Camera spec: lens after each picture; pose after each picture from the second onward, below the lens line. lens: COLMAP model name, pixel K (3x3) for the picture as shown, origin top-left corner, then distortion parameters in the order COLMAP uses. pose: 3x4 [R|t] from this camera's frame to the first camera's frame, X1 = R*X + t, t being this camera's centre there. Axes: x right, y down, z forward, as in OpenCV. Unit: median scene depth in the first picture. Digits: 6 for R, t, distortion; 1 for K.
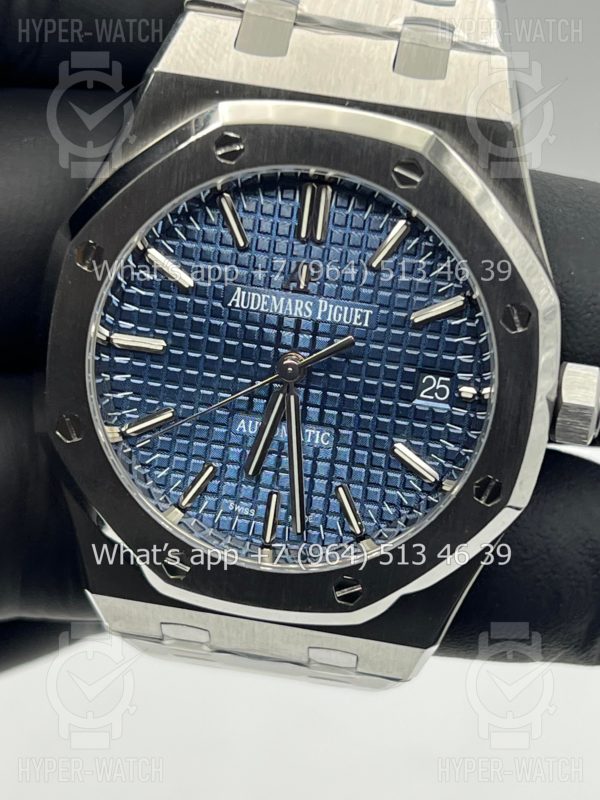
lens RADIAL K [[2037.4, 0, 302.5], [0, 2037.4, 405.0], [0, 0, 1]] dist [0.280014, 0.000000]
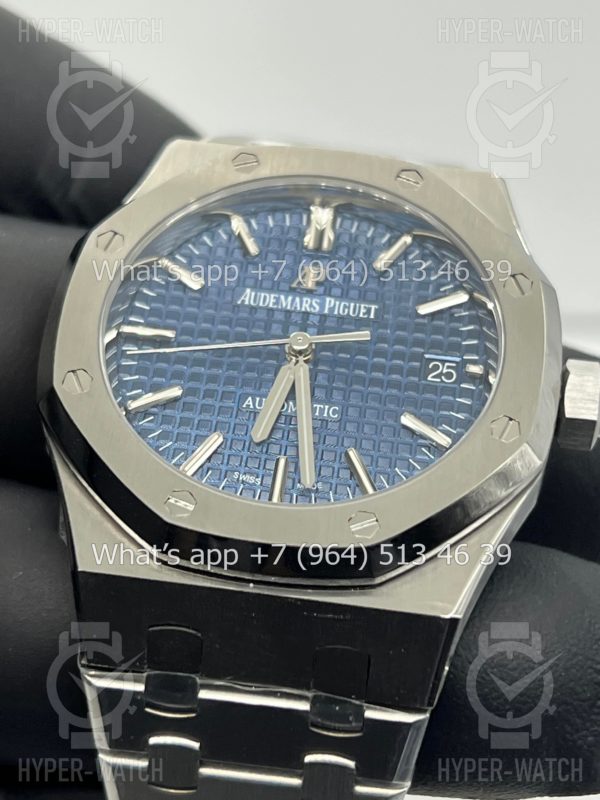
lens RADIAL K [[2037.4, 0, 300.6], [0, 2037.4, 400.8], [0, 0, 1]] dist [0.280014, 0.000000]
pose [[0.996682, 0.042603, 0.069349, -0.073875], [0.017259, 0.722055, -0.691621, 0.698274], [-0.079539, 0.690523, 0.718924, 0.290528]]
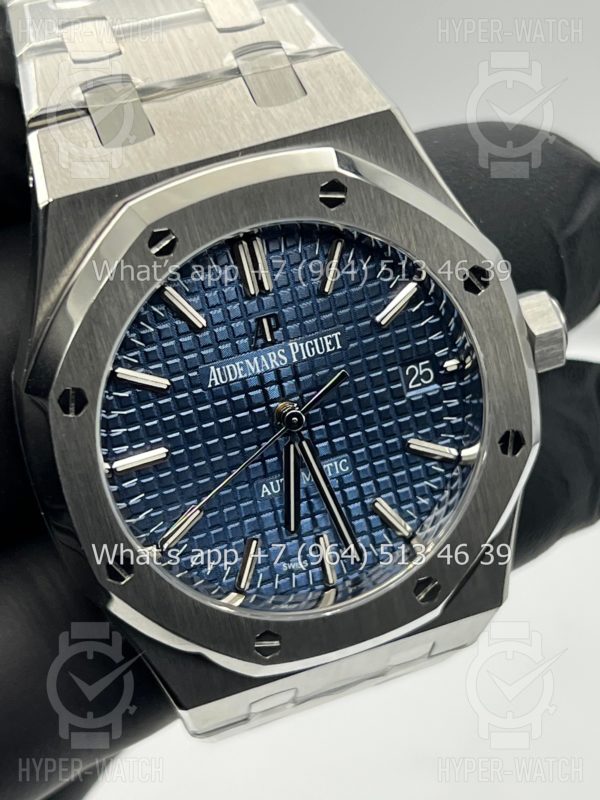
lens RADIAL K [[2037.4, 0, 342.4], [0, 2037.4, 412.9], [0, 0, 1]] dist [0.280014, 0.000000]
pose [[0.863643, -0.427357, 0.267370, -0.250430], [0.411700, 0.904020, 0.115111, -0.124836], [-0.290902, 0.010661, 0.956694, 0.031696]]
